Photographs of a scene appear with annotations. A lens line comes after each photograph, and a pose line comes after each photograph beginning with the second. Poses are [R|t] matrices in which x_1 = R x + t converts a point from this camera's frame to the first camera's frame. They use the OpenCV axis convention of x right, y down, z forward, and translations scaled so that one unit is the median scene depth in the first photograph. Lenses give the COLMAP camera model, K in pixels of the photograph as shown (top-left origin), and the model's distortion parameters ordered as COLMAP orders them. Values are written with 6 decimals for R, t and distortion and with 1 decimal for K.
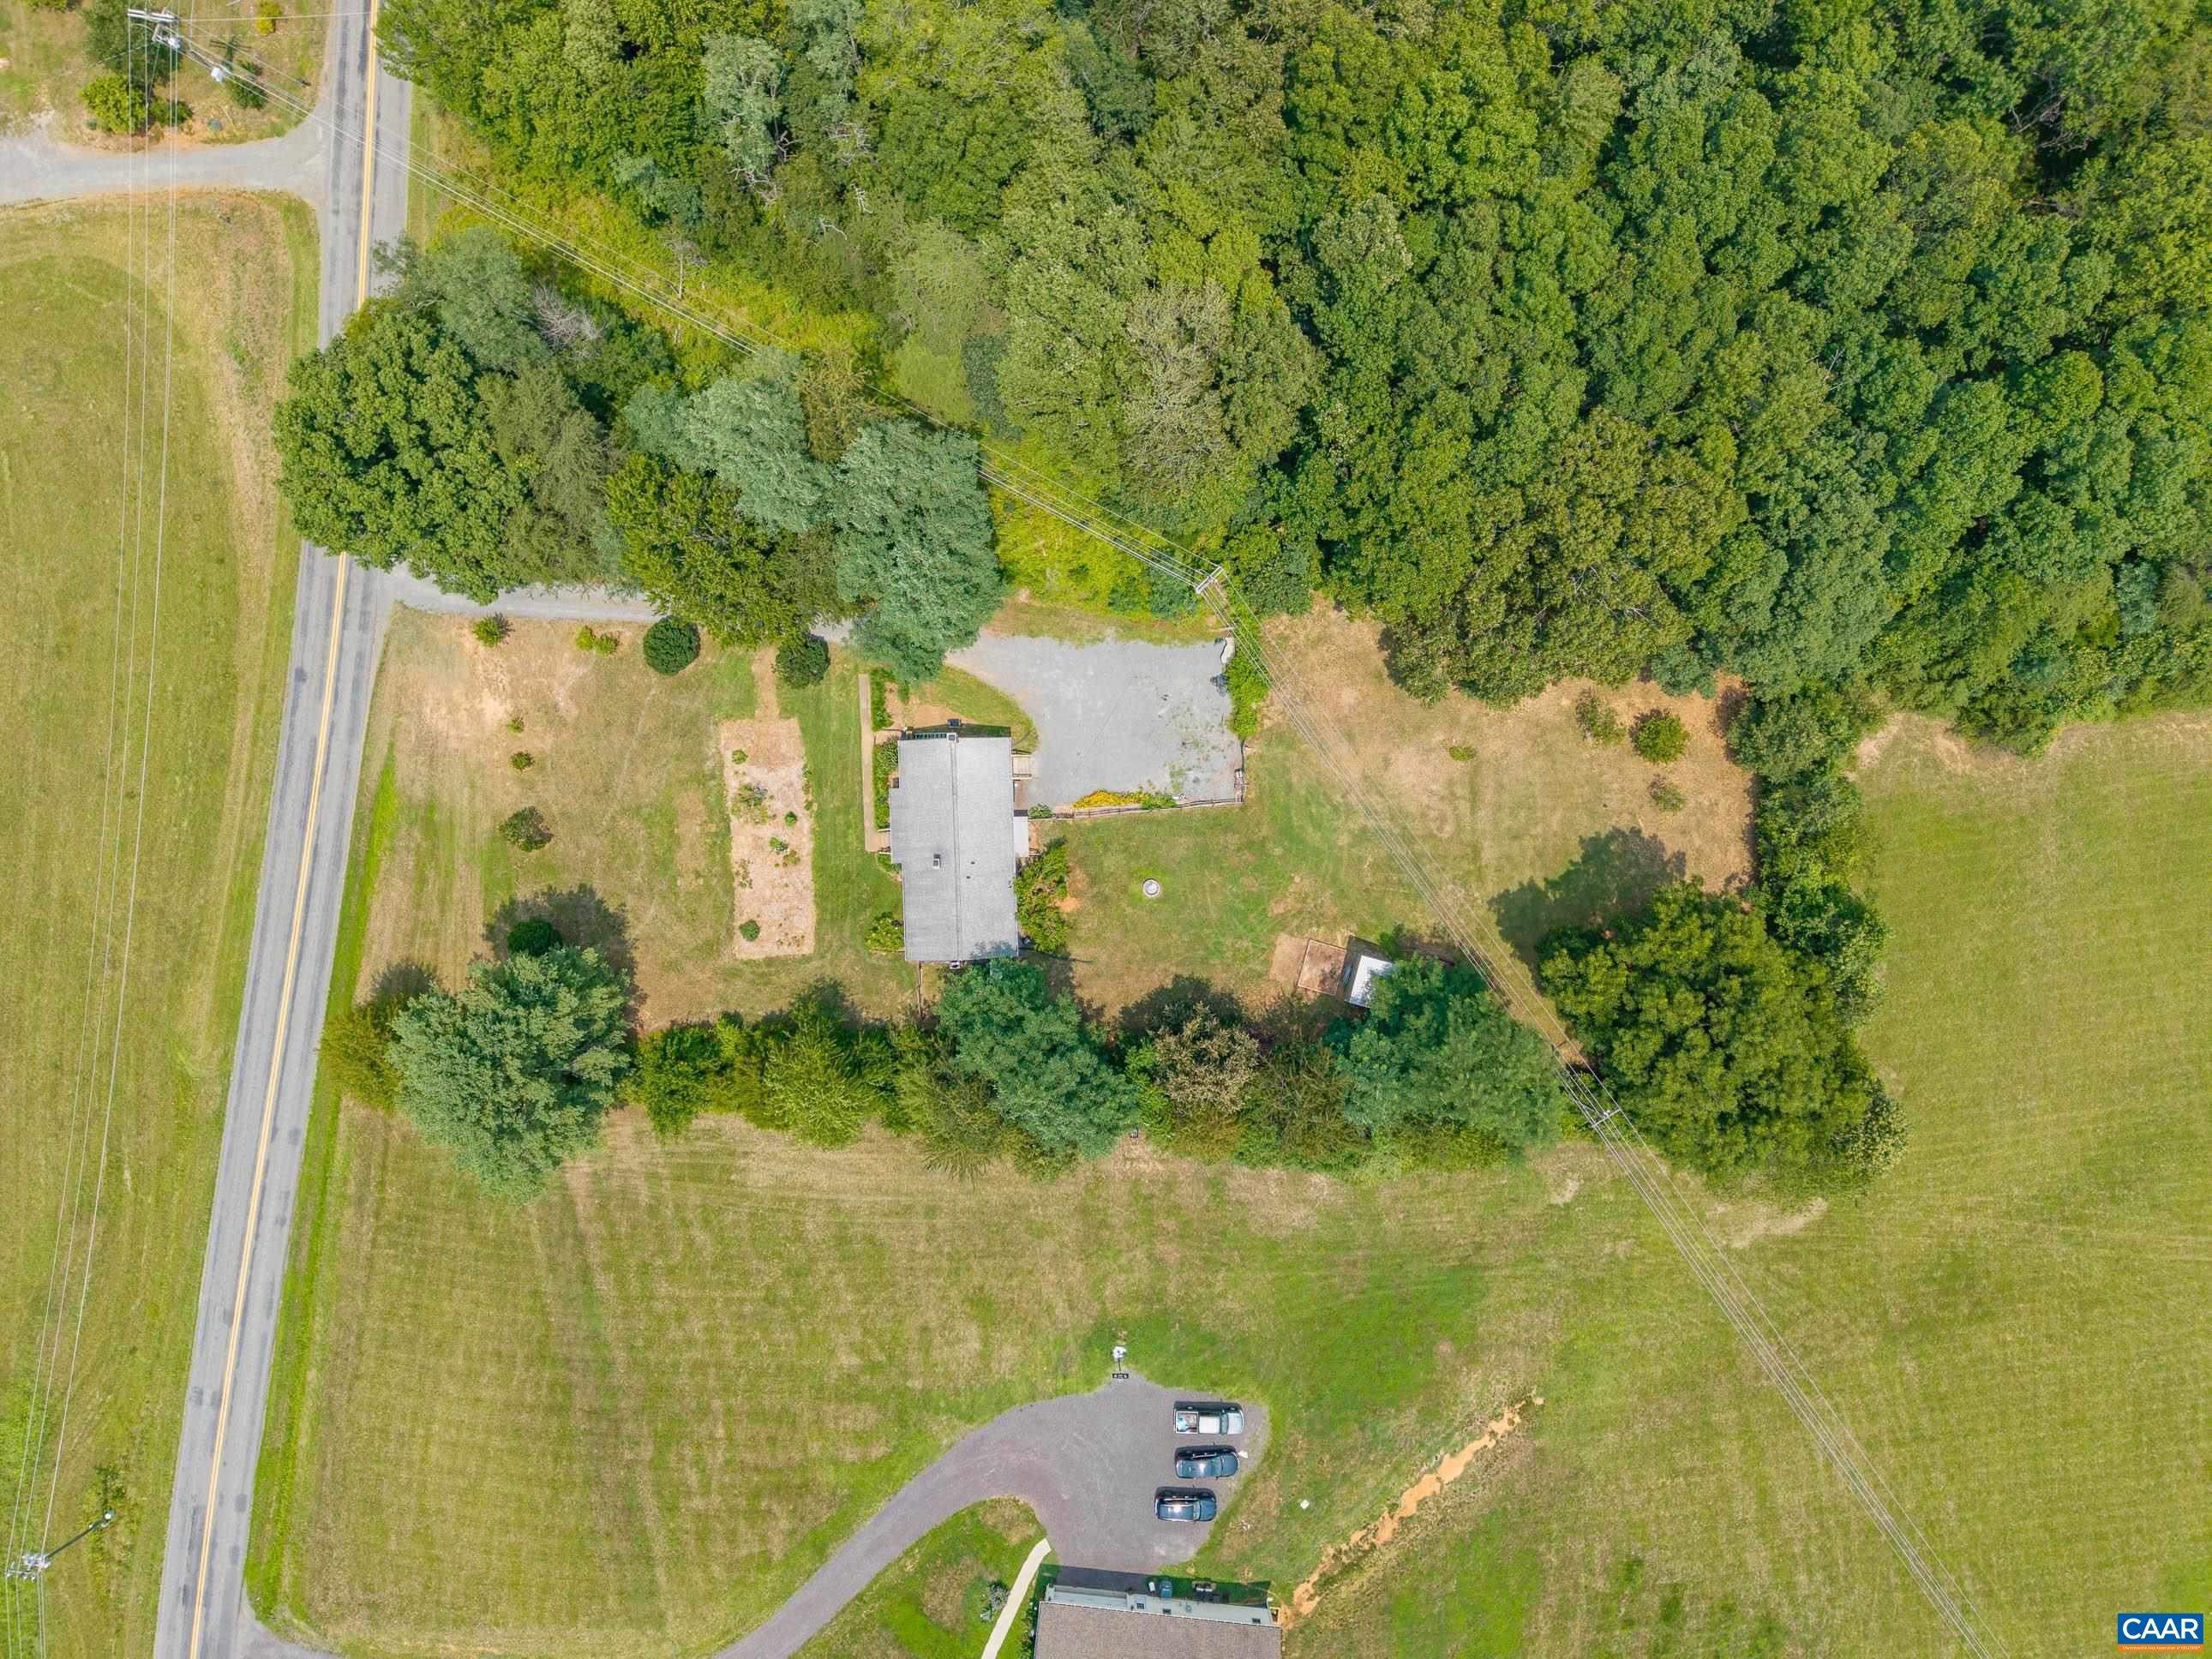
lens RADIAL K [[1478.3, 0, 1106.0], [0, 1478.3, 829.5], [0, 0, 1]] dist [0.013521, -0.007800]
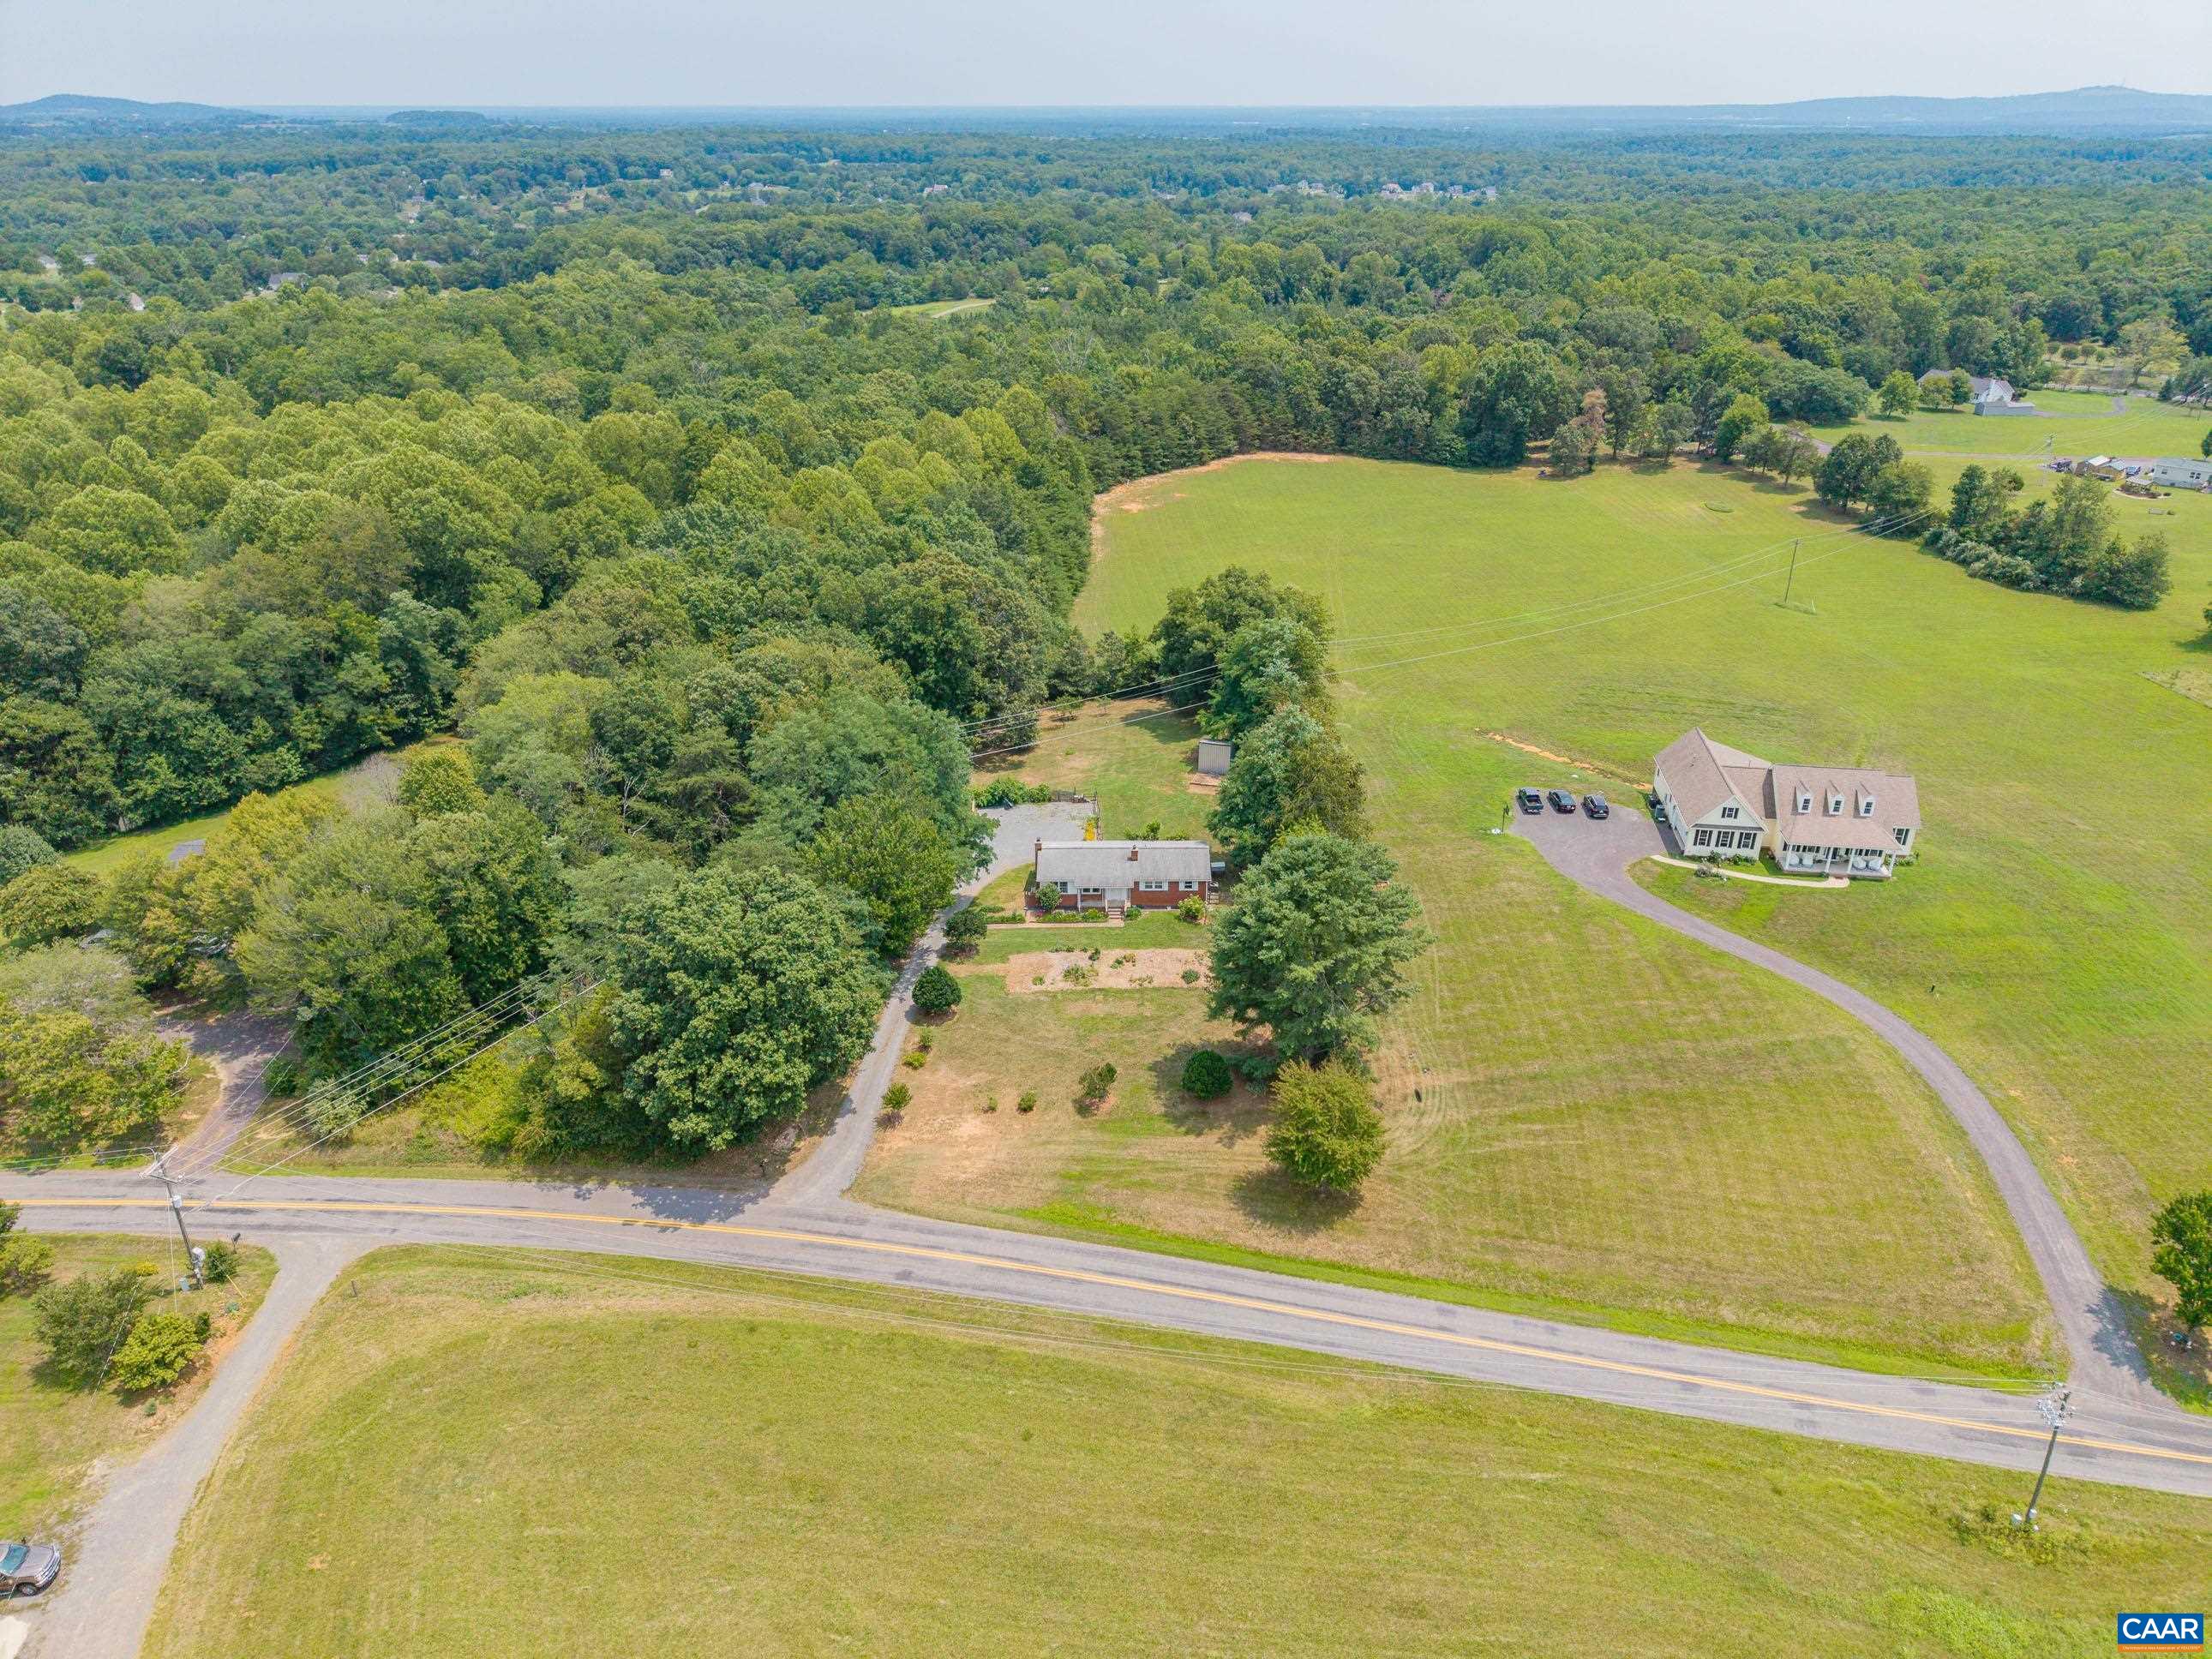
lens RADIAL K [[1484.3, 0, 1112.4], [0, 1484.3, 816.4], [0, 0, 1]] dist [0.049947, -0.068899]
pose [[0.031942, -0.441725, 0.896582, -1.204593], [0.999485, 0.016783, -0.027340, 0.036506], [-0.002970, 0.896994, 0.442033, 0.377877]]
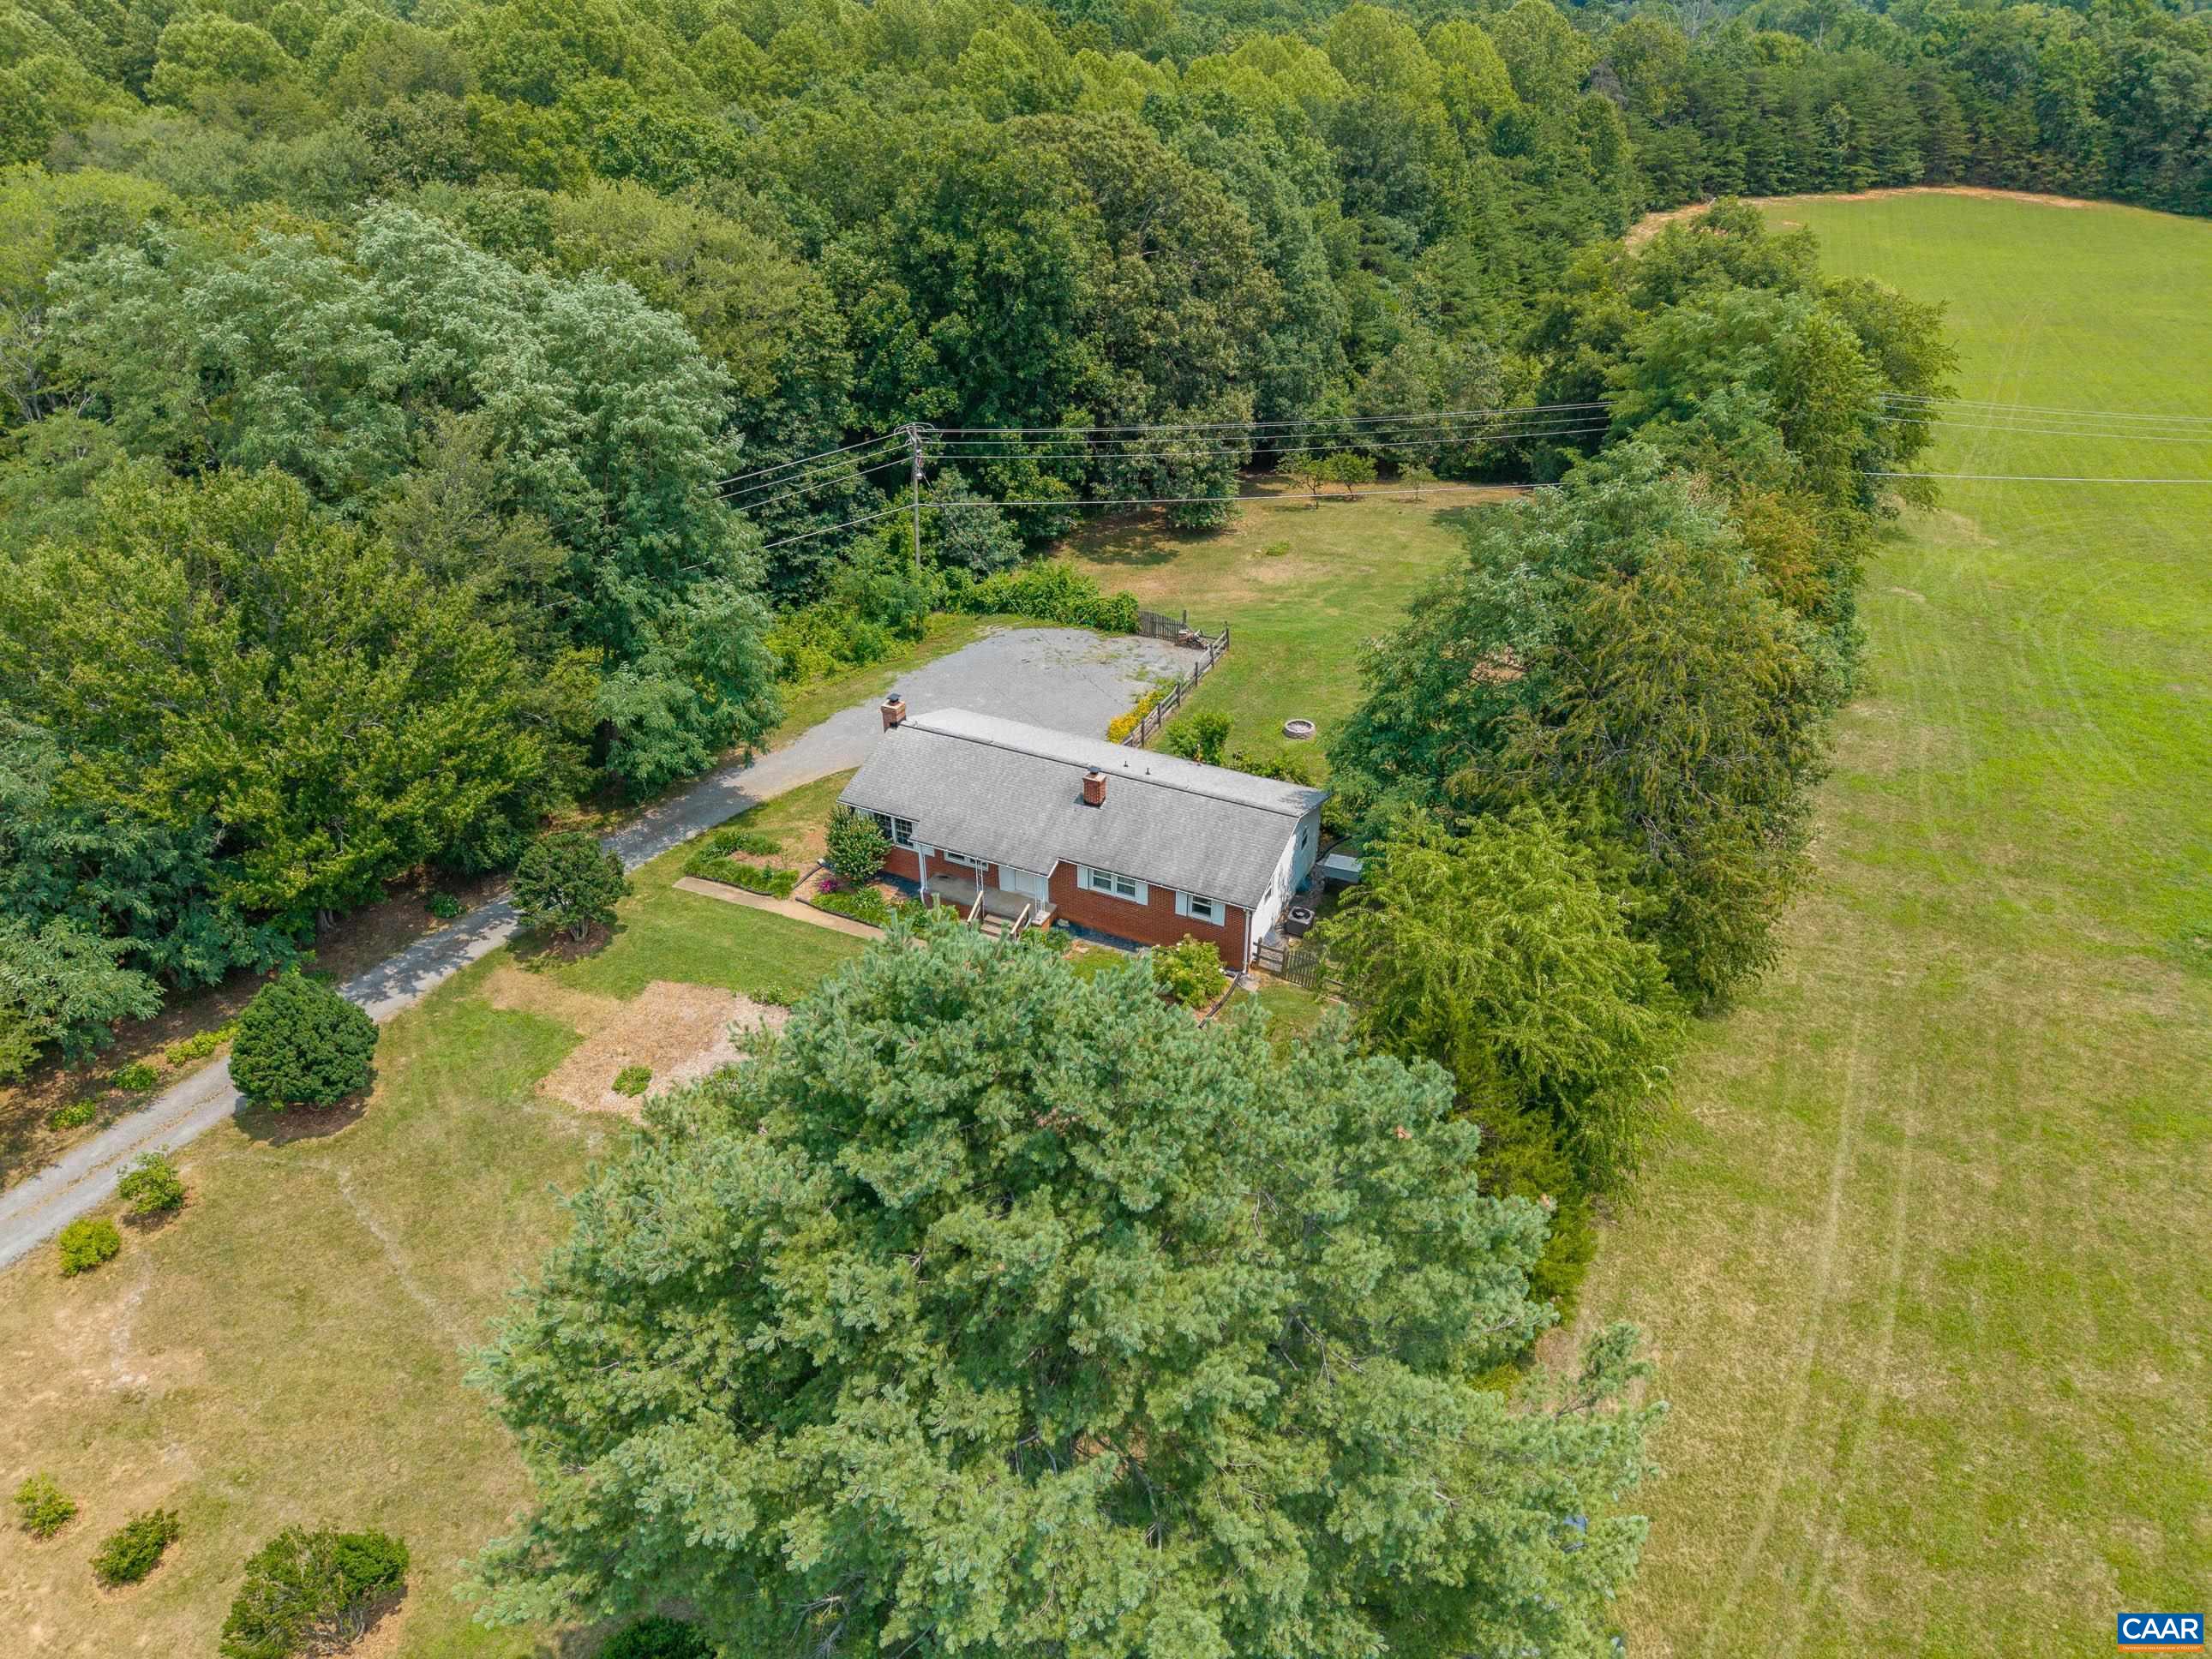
lens RADIAL K [[1478.3, 0, 1106.0], [0, 1478.3, 829.5], [0, 0, 1]] dist [0.013521, -0.007800]
pose [[0.457267, -0.481492, 0.747711, -0.455099], [0.889329, 0.246765, -0.384968, 0.203402], [0.000850, 0.840995, 0.541043, 0.716702]]
